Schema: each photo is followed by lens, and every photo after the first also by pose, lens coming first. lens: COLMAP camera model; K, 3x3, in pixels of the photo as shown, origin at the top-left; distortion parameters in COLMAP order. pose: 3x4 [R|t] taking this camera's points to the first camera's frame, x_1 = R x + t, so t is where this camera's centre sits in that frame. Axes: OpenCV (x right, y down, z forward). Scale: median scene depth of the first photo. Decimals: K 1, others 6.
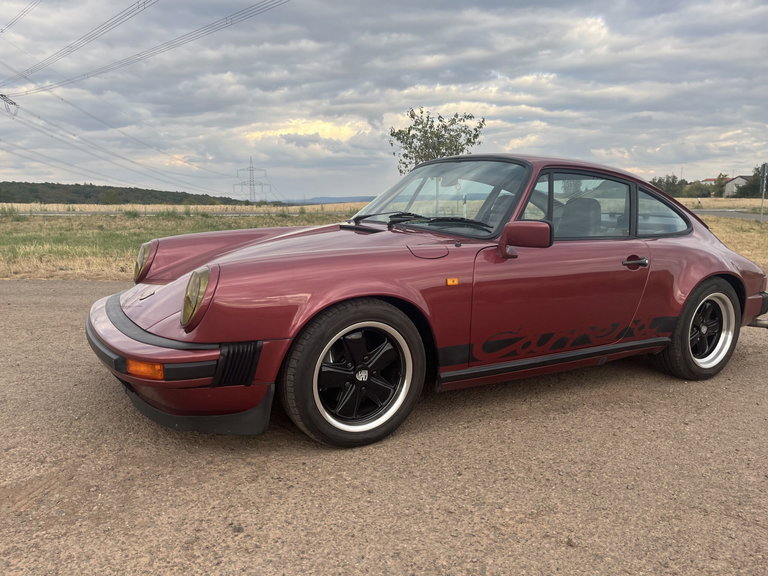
lens RADIAL K [[589.9, 0, 369.9], [0, 589.9, 289.7], [0, 0, 1]] dist [0.065703, -0.090400]
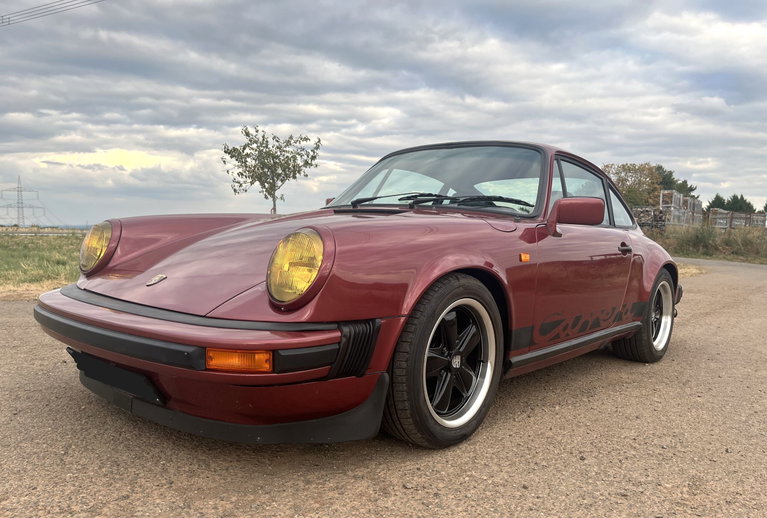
lens RADIAL K [[597.8, 0, 384.2], [0, 597.8, 276.9], [0, 0, 1]] dist [0.016097, 0.002196]
pose [[0.938111, -0.011490, 0.346145, -0.353718], [0.036449, 0.997175, -0.065683, 0.064097], [-0.344412, 0.074234, 0.935879, 0.175482]]
